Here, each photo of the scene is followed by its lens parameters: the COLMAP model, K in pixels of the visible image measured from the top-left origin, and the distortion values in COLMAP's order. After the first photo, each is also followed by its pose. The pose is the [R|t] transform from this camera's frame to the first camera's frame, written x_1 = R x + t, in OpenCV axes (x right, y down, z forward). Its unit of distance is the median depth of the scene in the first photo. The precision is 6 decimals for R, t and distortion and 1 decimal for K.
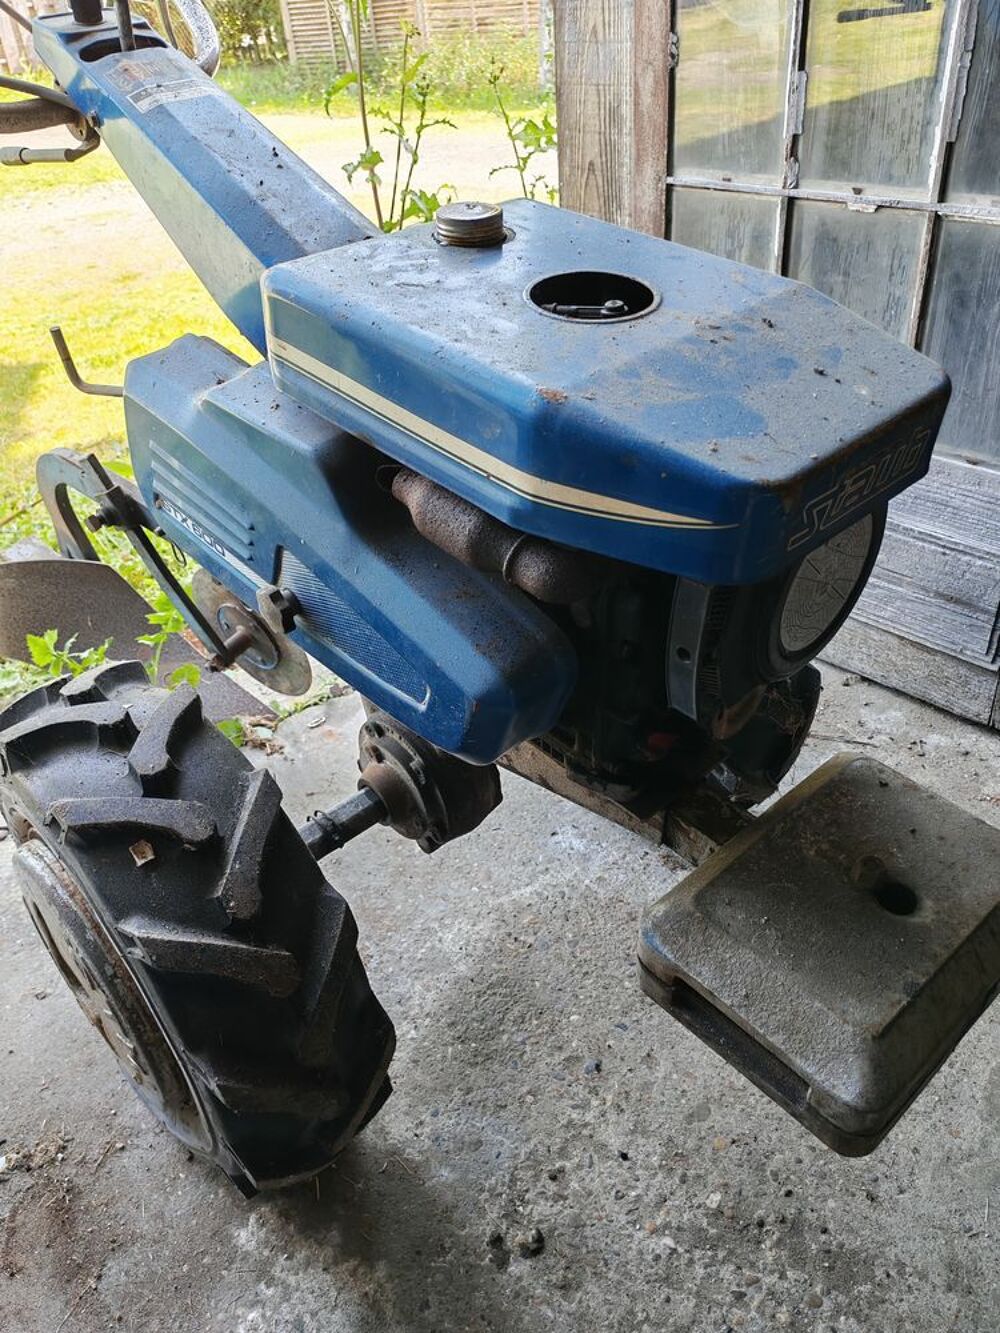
lens RADIAL K [[1032.4, 0, 500.0], [0, 1032.4, 666.5], [0, 0, 1]] dist [-0.008623, -0.006299]
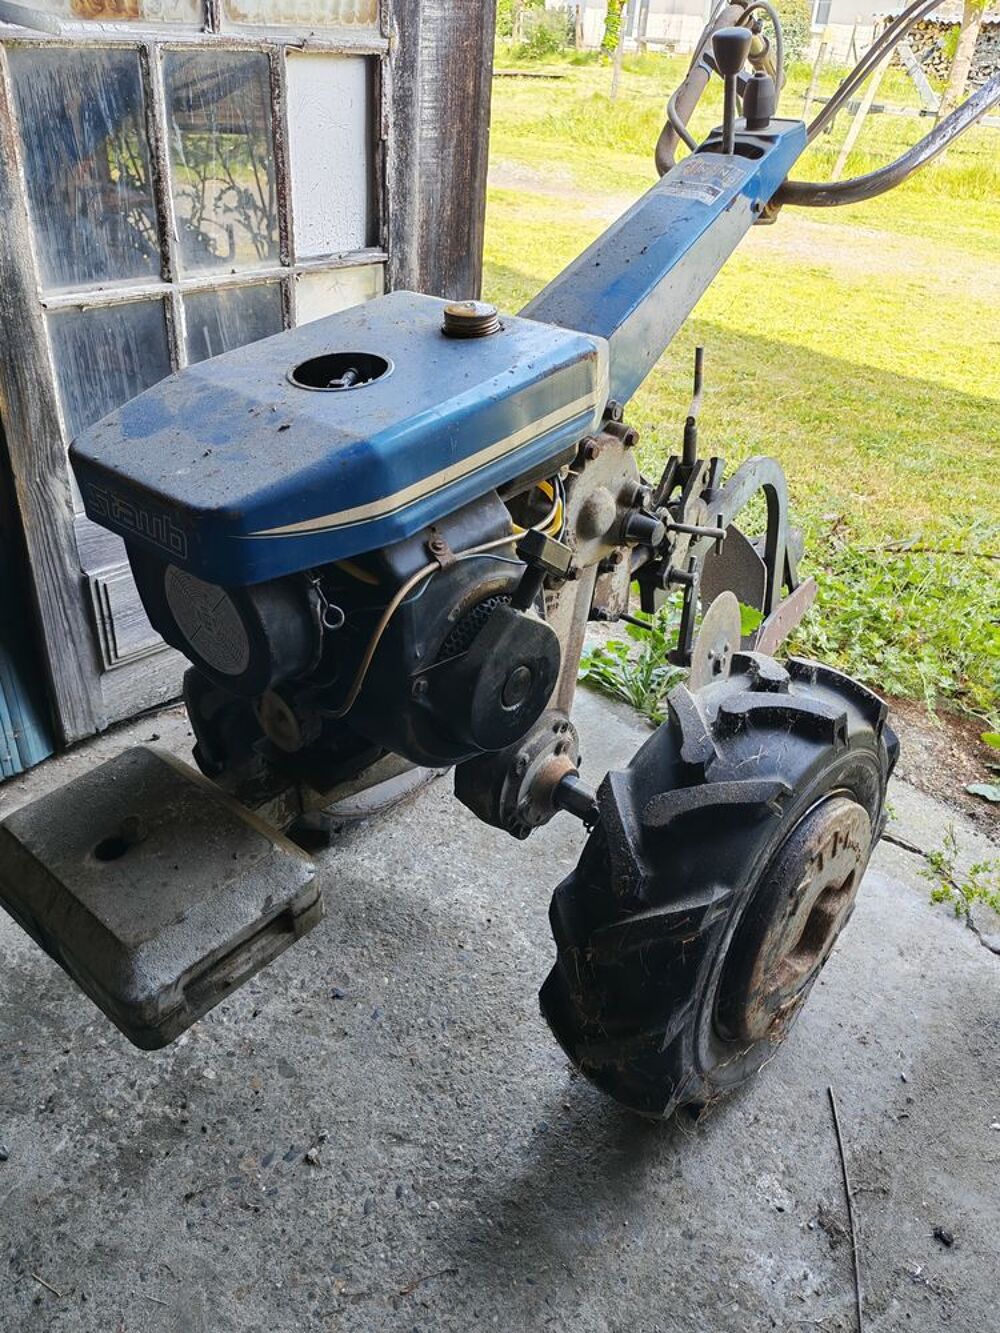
lens RADIAL K [[1032.4, 0, 500.0], [0, 1032.4, 666.5], [0, 0, 1]] dist [-0.008623, -0.006299]
pose [[0.104347, 0.622792, -0.775397, 0.858931], [-0.644799, 0.635956, 0.424022, -0.510806], [0.757196, 0.455730, 0.467936, 0.451962]]
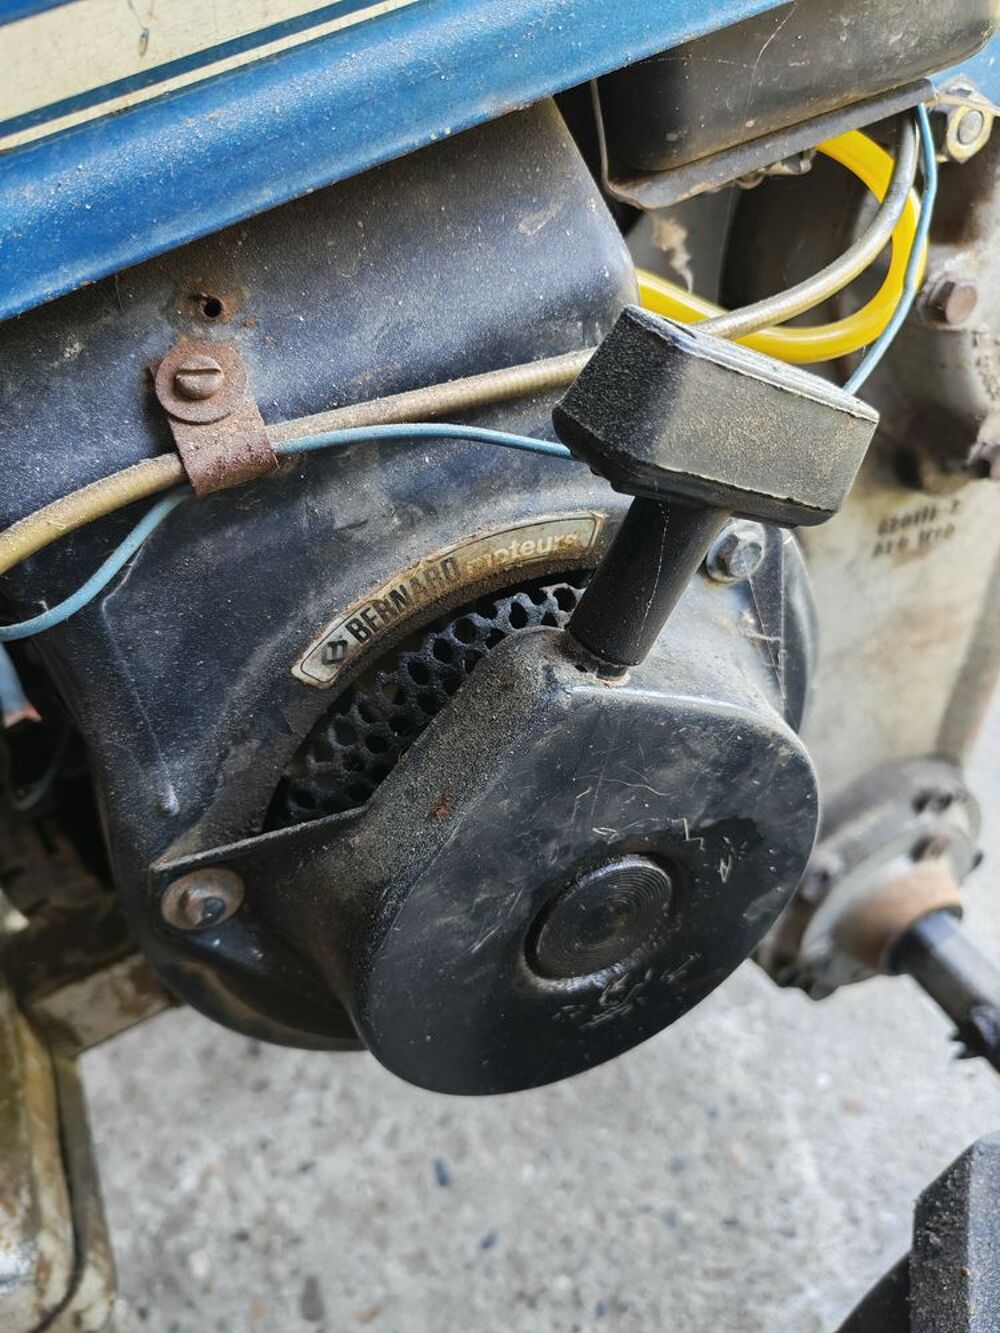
lens RADIAL K [[1054.0, 0, 470.0], [0, 1054.0, 663.1], [0, 0, 1]] dist [-0.027807, -0.005253]
pose [[-0.296901, 0.730309, -0.615222, 0.284292], [-0.424997, 0.475885, 0.770007, -0.332031], [0.855118, 0.490083, 0.169088, 0.798155]]
